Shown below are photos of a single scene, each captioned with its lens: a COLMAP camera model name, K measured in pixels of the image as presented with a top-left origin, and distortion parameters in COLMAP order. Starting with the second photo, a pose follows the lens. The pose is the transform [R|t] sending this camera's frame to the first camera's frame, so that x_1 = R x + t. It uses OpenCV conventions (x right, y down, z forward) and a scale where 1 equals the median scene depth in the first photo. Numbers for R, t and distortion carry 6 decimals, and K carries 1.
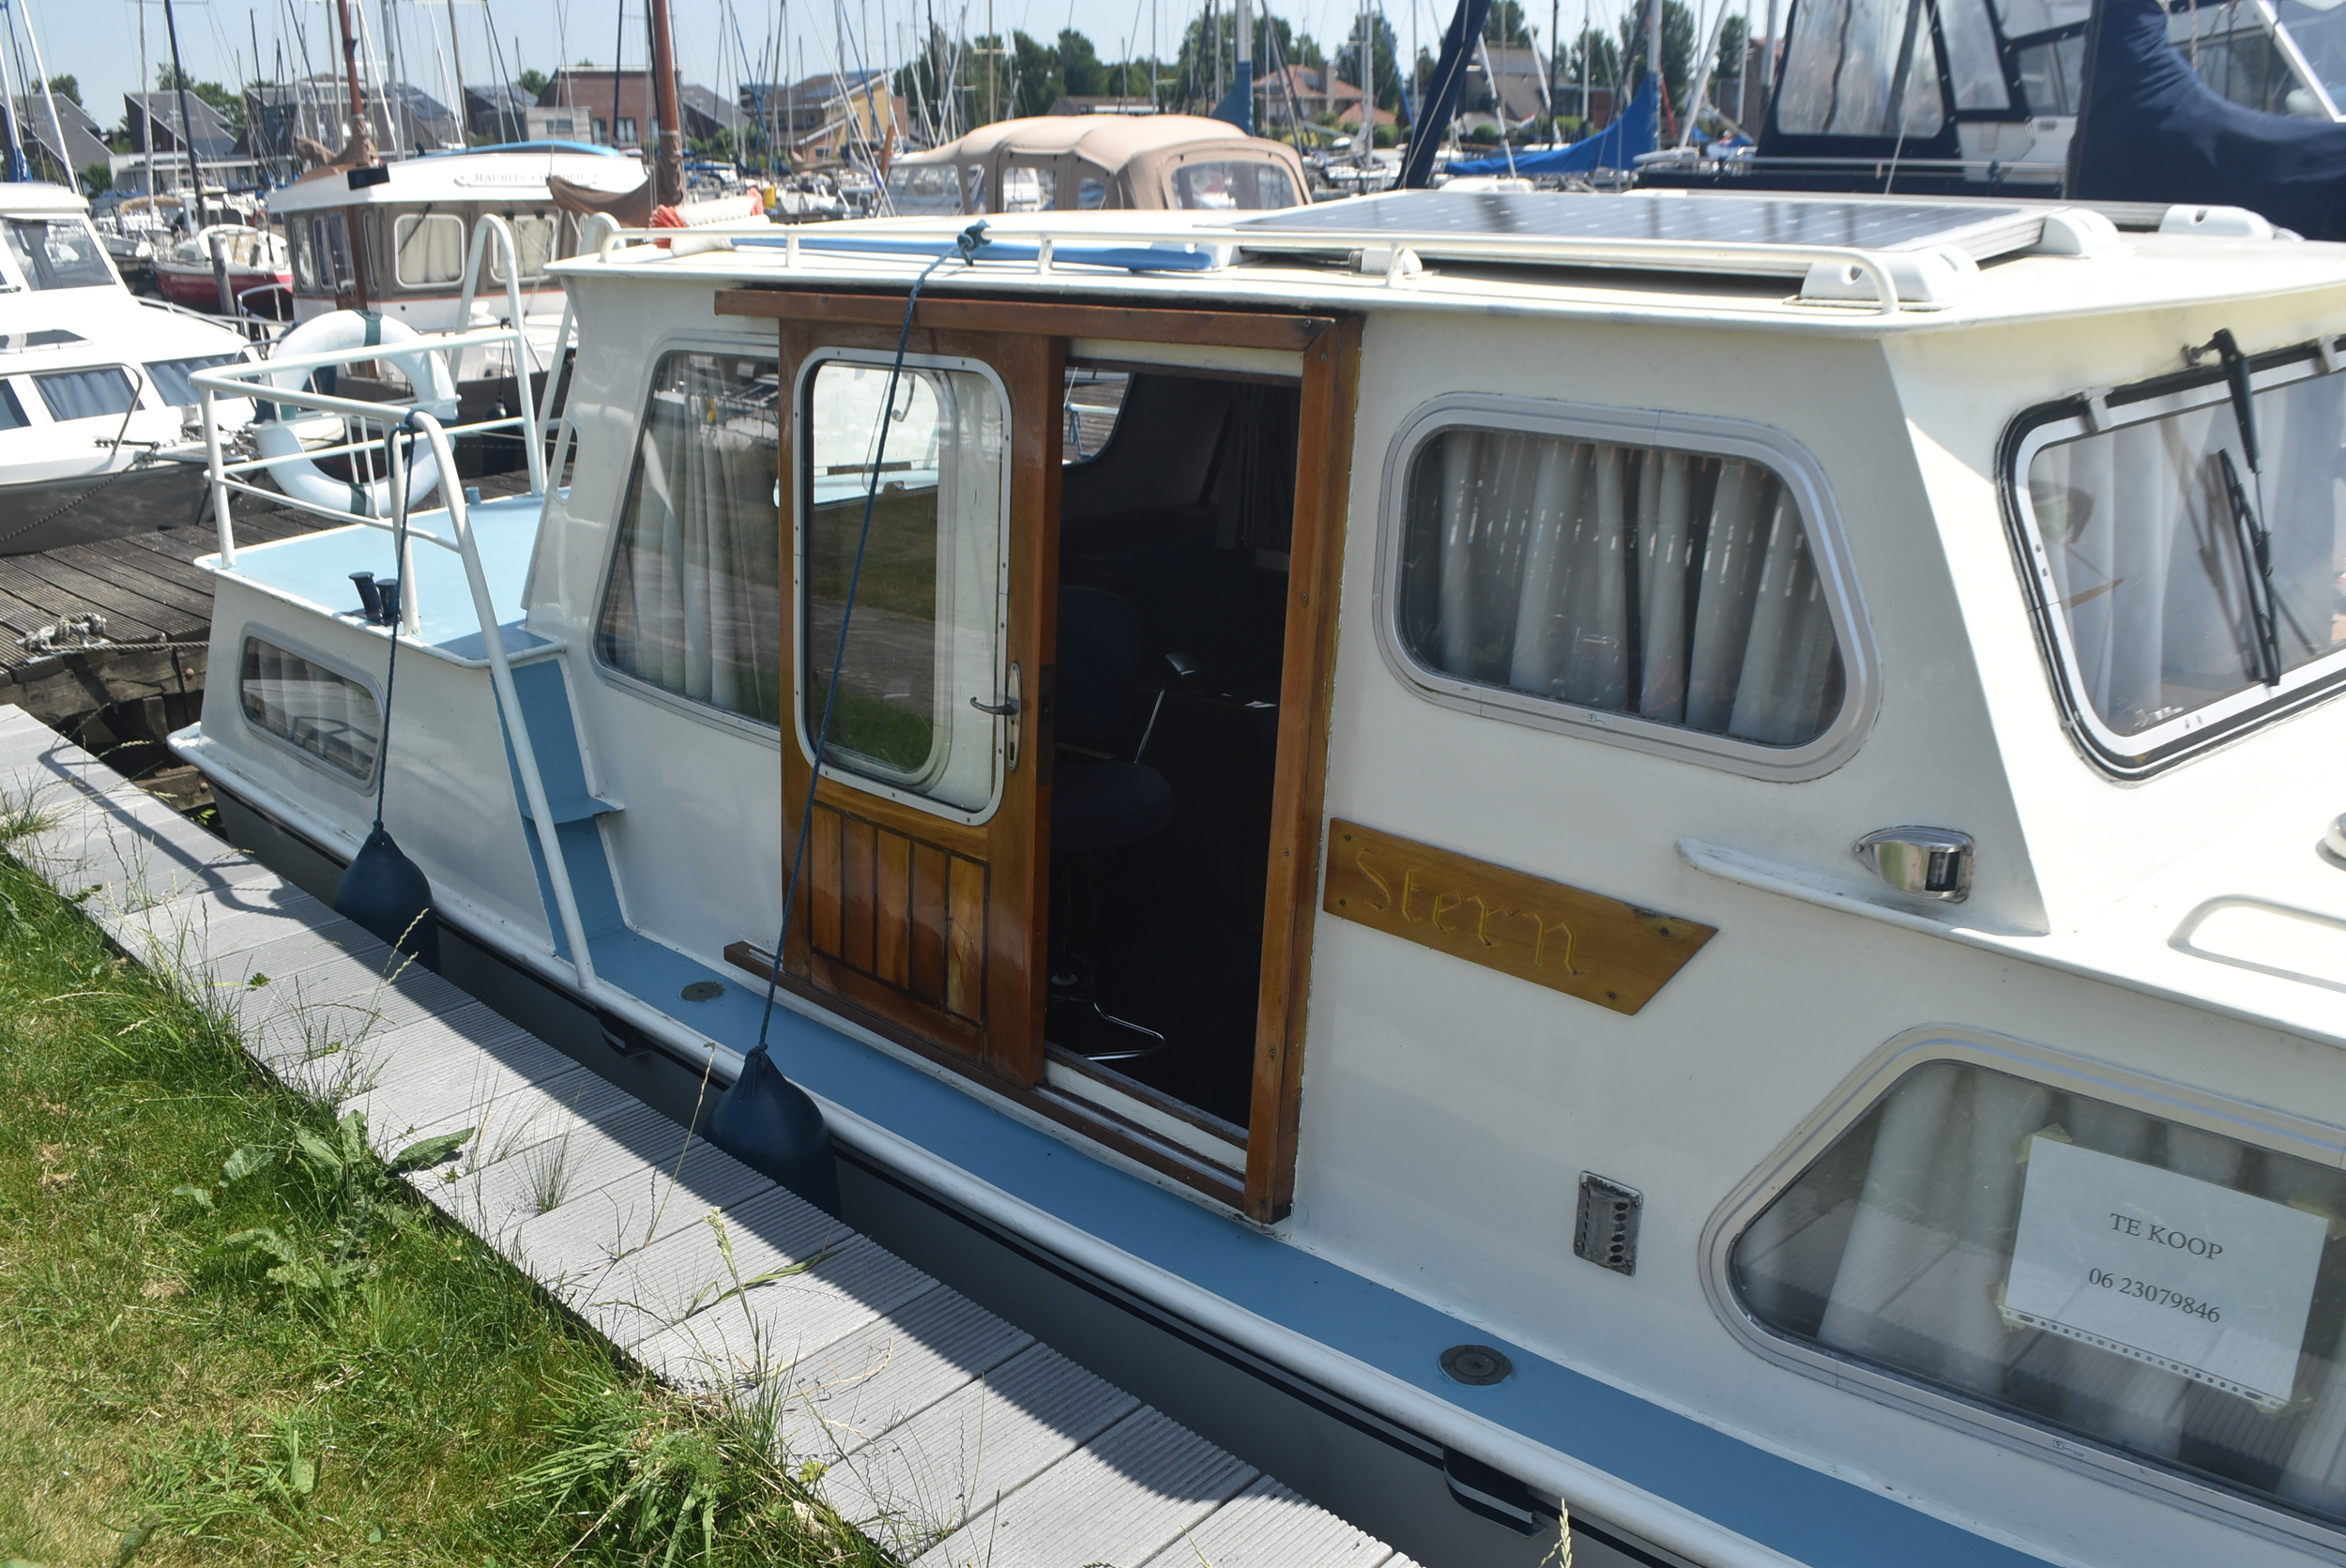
lens RADIAL K [[1837.8, 0, 1158.5], [0, 1837.8, 873.3], [0, 0, 1]] dist [-0.083162, 0.015016]
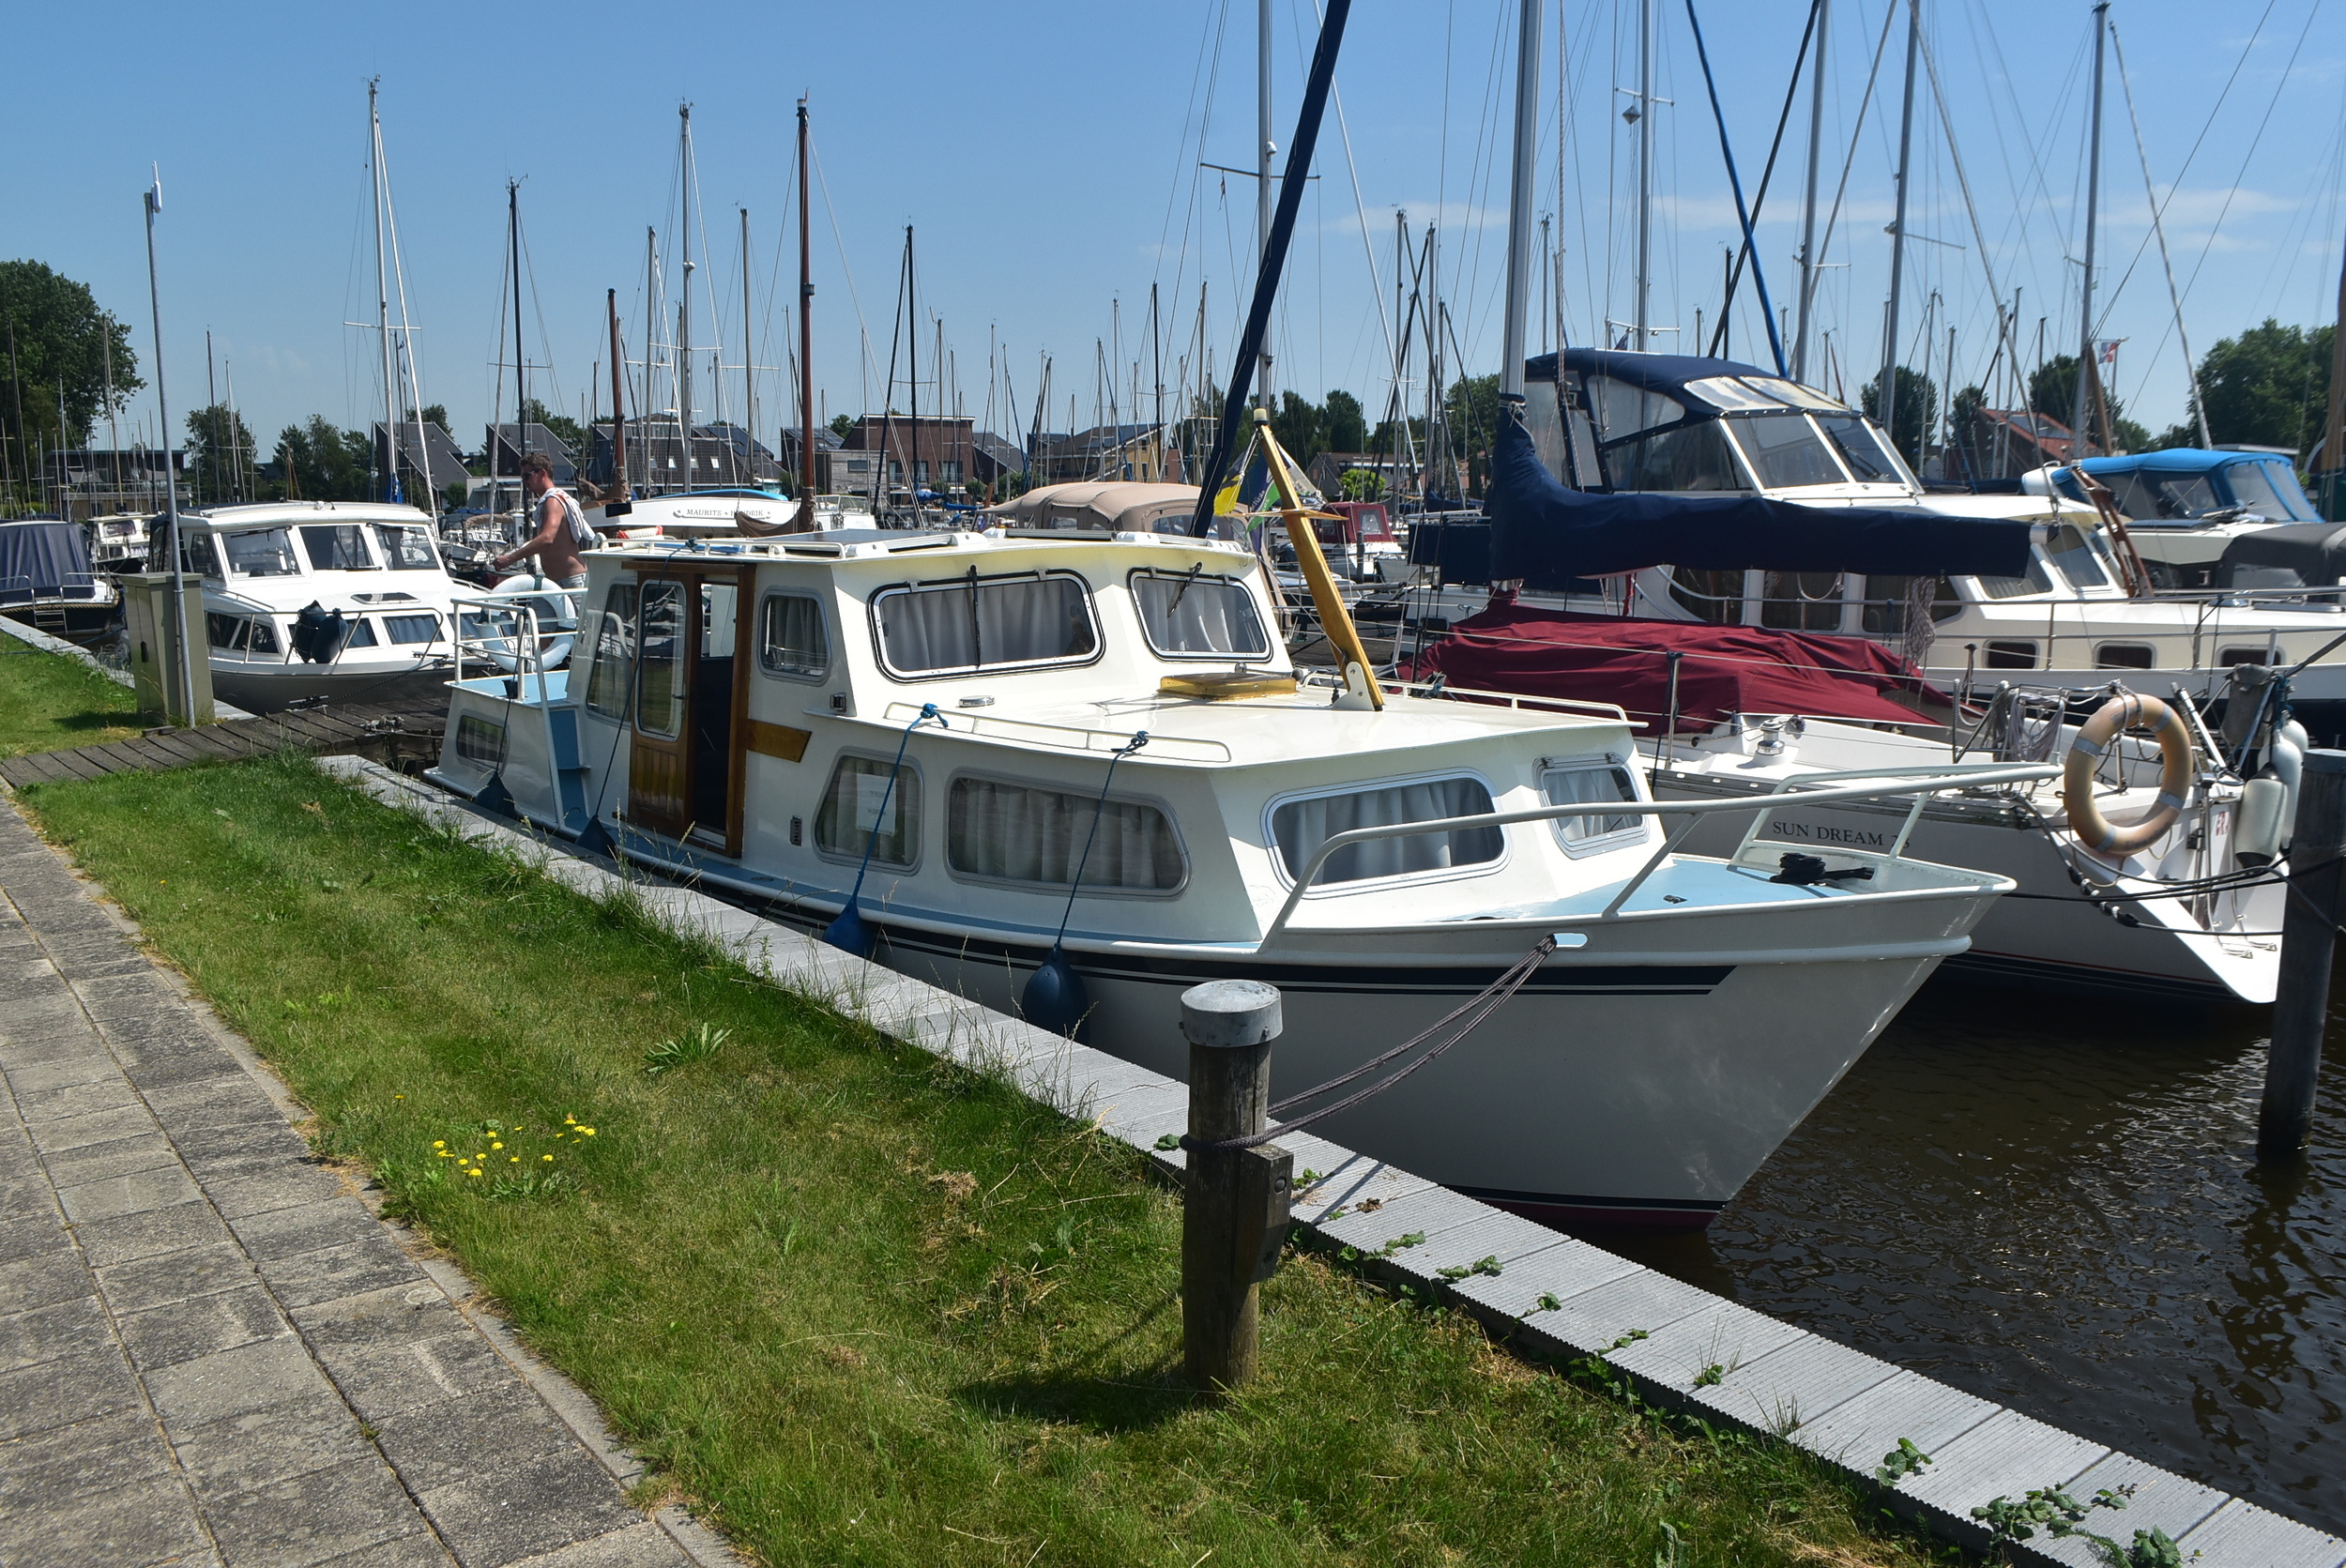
lens RADIAL K [[1851.5, 0, 1169.7], [0, 1851.5, 911.4], [0, 0, 1]] dist [-0.083311, 0.015216]
pose [[0.989239, 0.050447, -0.137337, 0.578602], [-0.071551, 0.985577, -0.153357, 0.335141], [0.127620, 0.161534, 0.978581, -0.898508]]
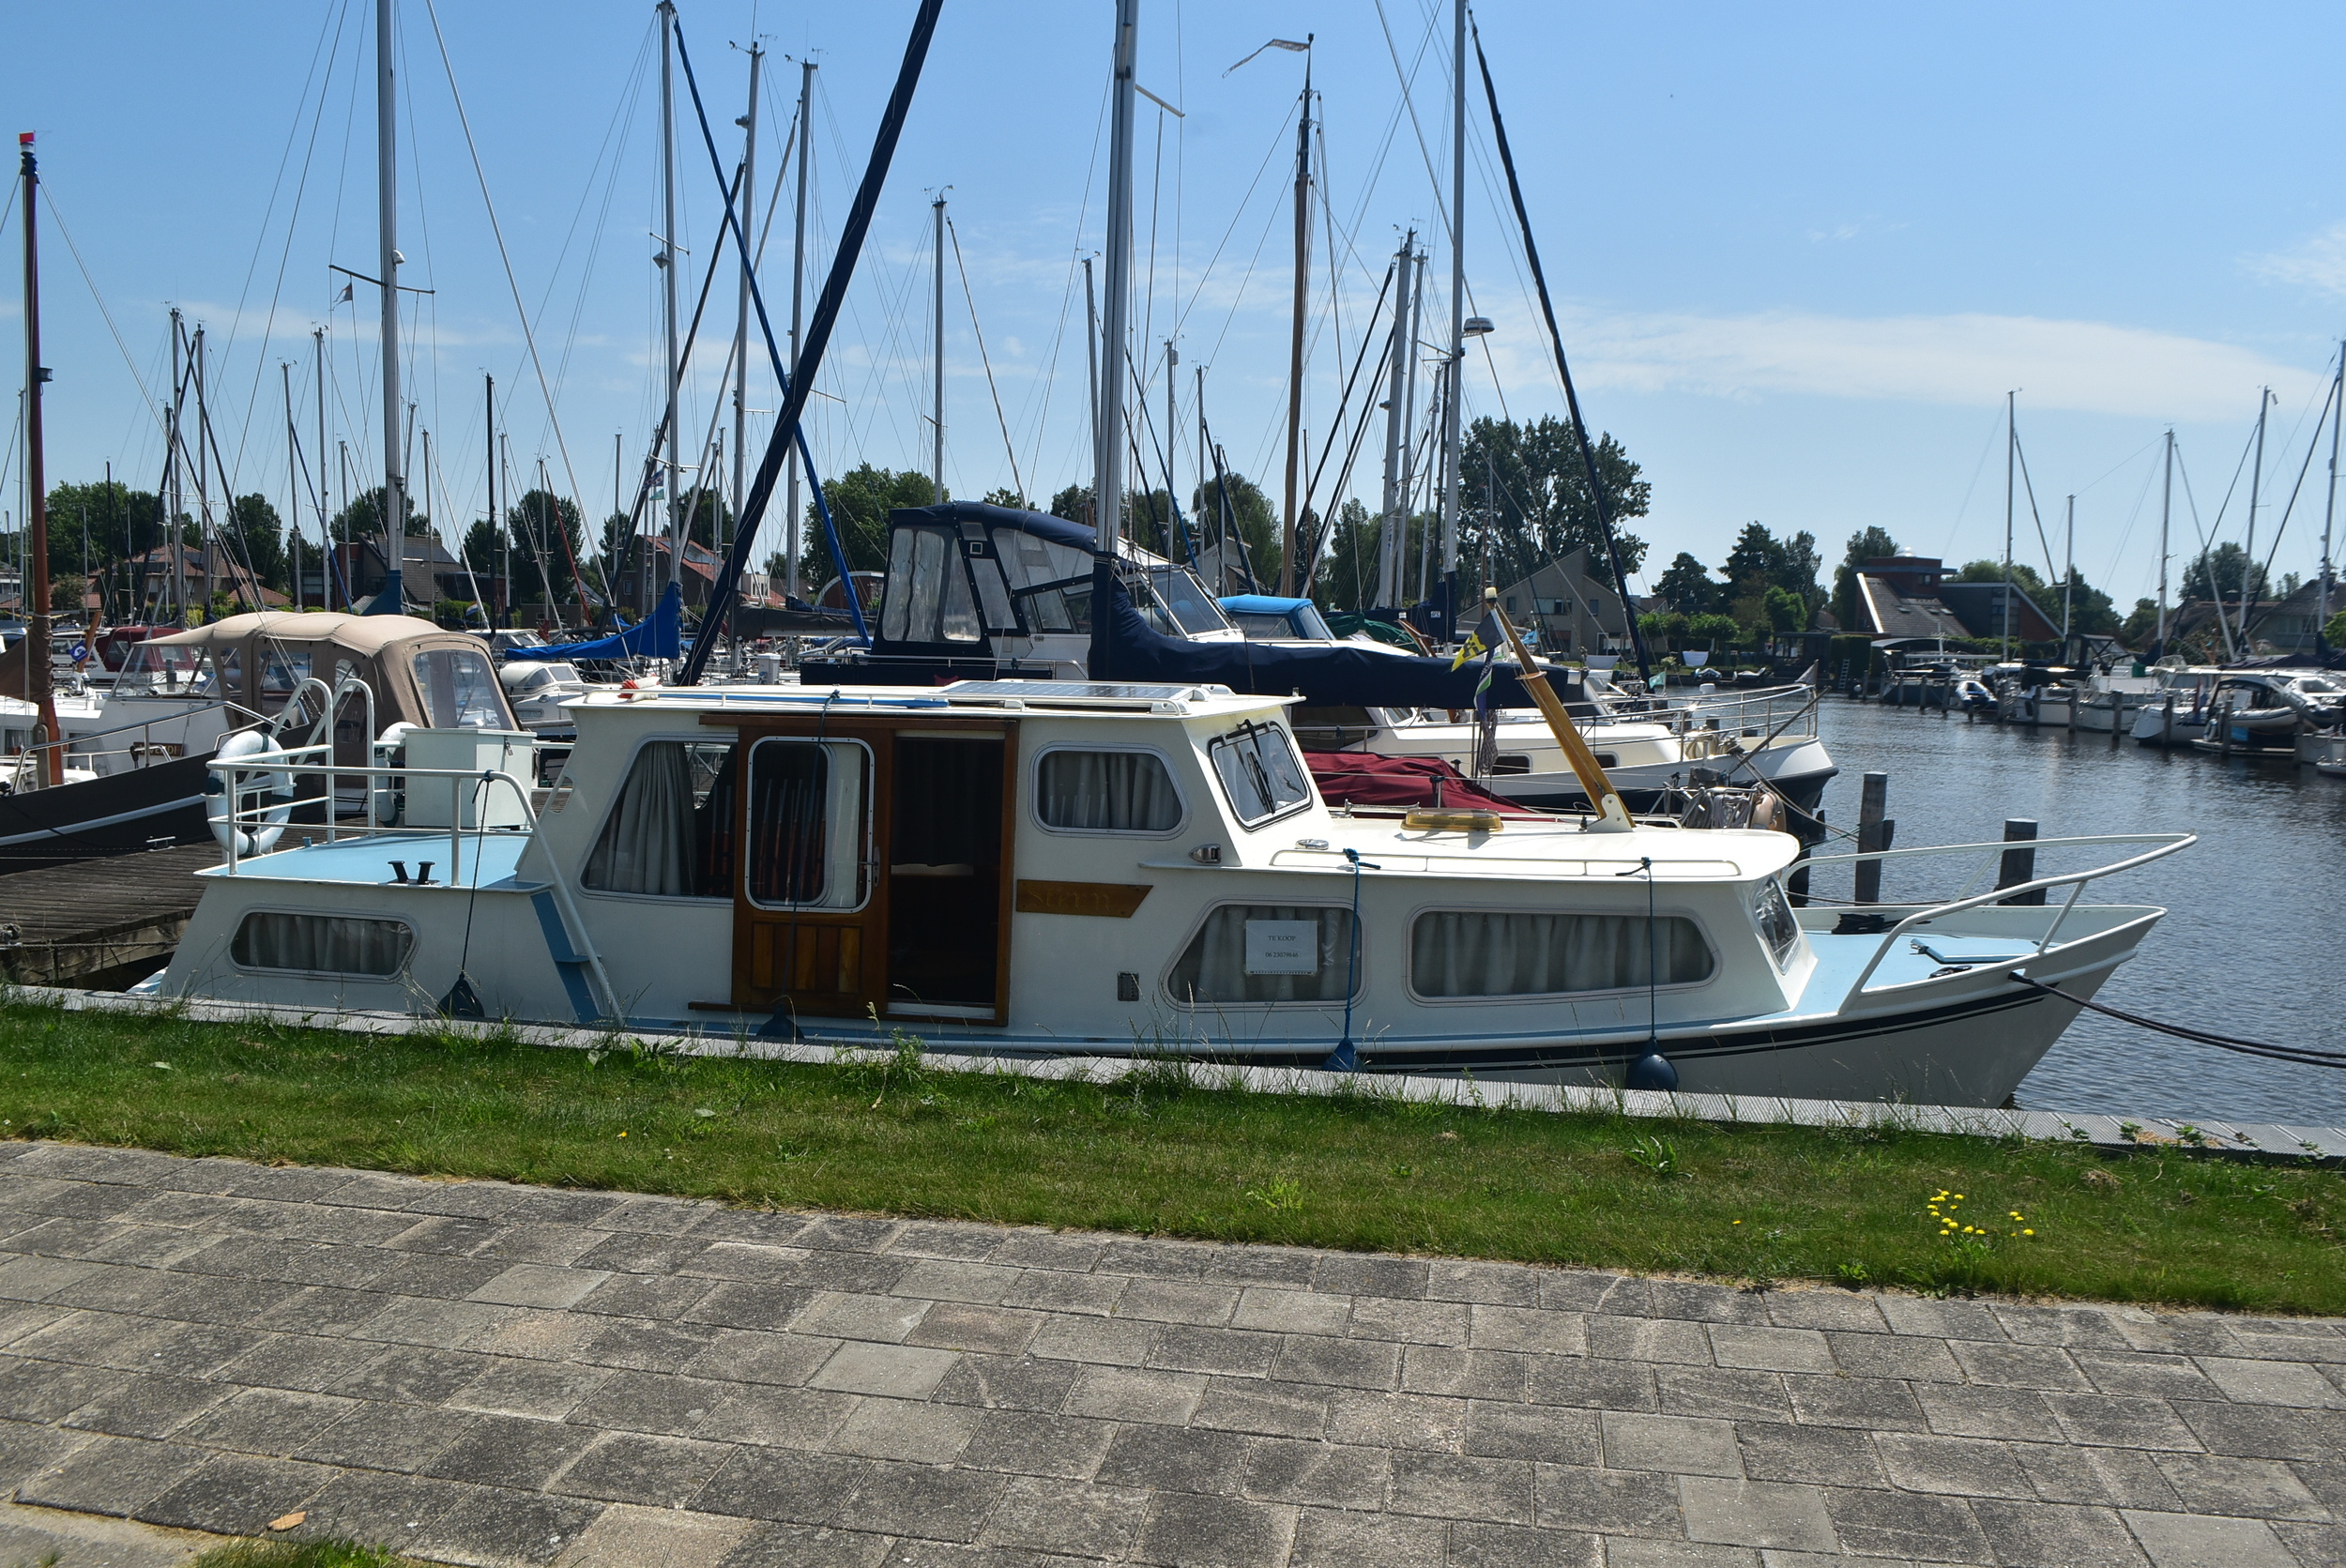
lens RADIAL K [[1851.5, 0, 1169.7], [0, 1851.5, 911.4], [0, 0, 1]] dist [-0.083311, 0.015216]
pose [[0.833036, -0.046802, 0.551236, -0.633876], [0.171534, 0.969159, -0.176940, 0.277995], [-0.525954, 0.241953, 0.815372, -0.742506]]
